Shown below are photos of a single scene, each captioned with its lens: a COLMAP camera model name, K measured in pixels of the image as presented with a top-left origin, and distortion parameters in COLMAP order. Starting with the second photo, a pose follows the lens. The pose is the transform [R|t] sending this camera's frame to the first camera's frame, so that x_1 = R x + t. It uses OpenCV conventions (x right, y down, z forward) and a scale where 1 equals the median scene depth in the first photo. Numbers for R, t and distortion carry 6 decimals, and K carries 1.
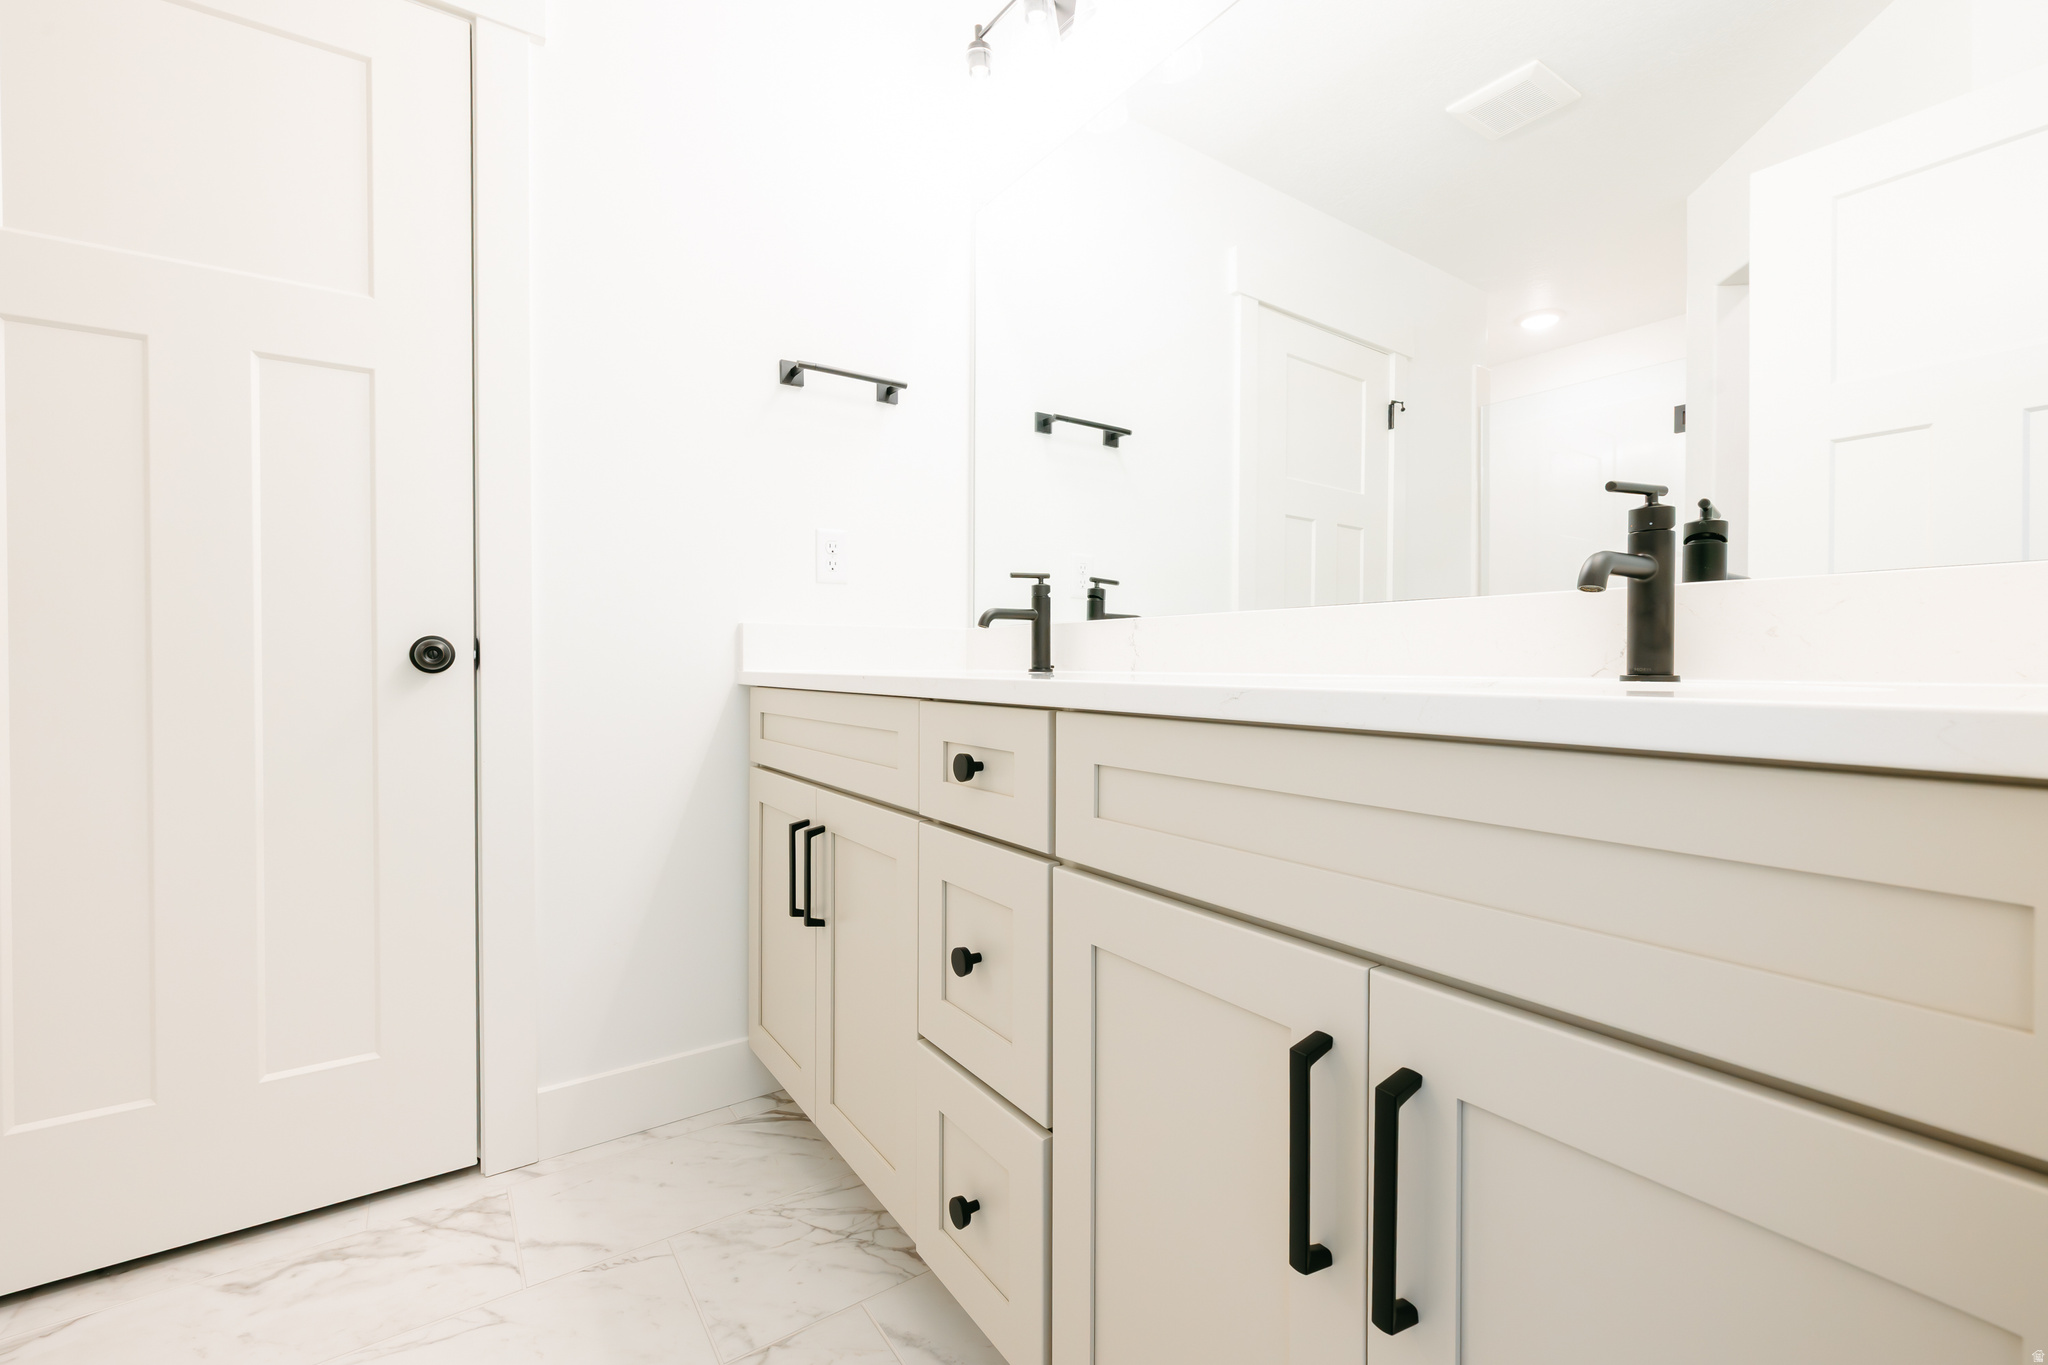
lens RADIAL K [[871.4, 0, 1024.0], [0, 871.4, 682.5], [0, 0, 1]] dist [-0.008413, 0.000019]
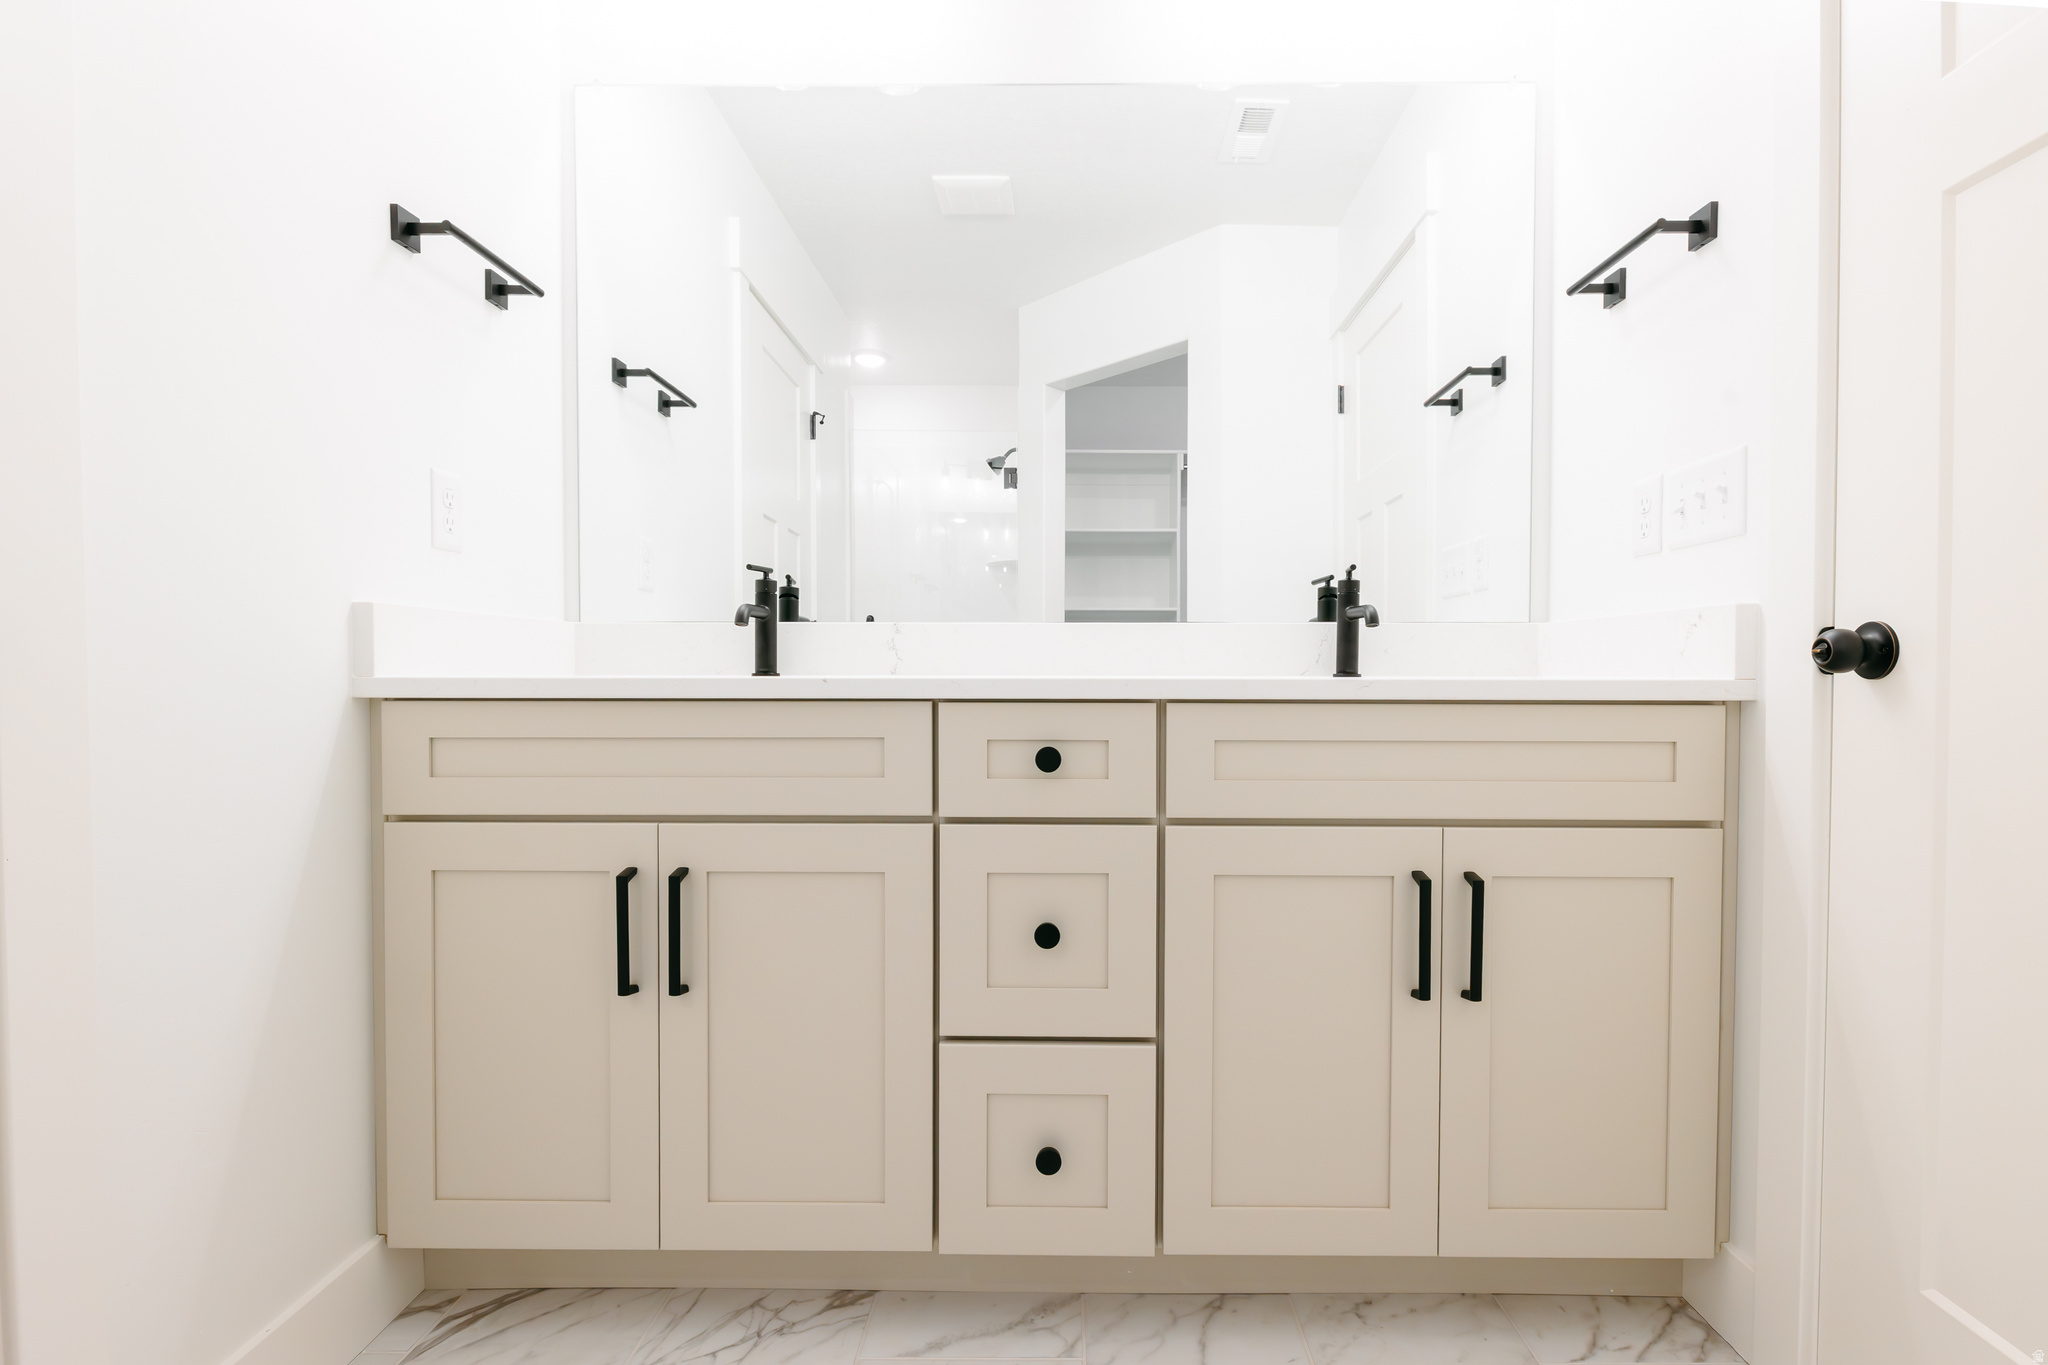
lens RADIAL K [[1028.9, 0, 1028.0], [0, 1028.9, 711.3], [0, 0, 1]] dist [0.002047, 0.000393]
pose [[0.564075, -0.031213, 0.825133, -0.677475], [0.016038, 0.999511, 0.026846, 0.000093], [-0.825568, -0.001909, 0.564300, 0.163152]]
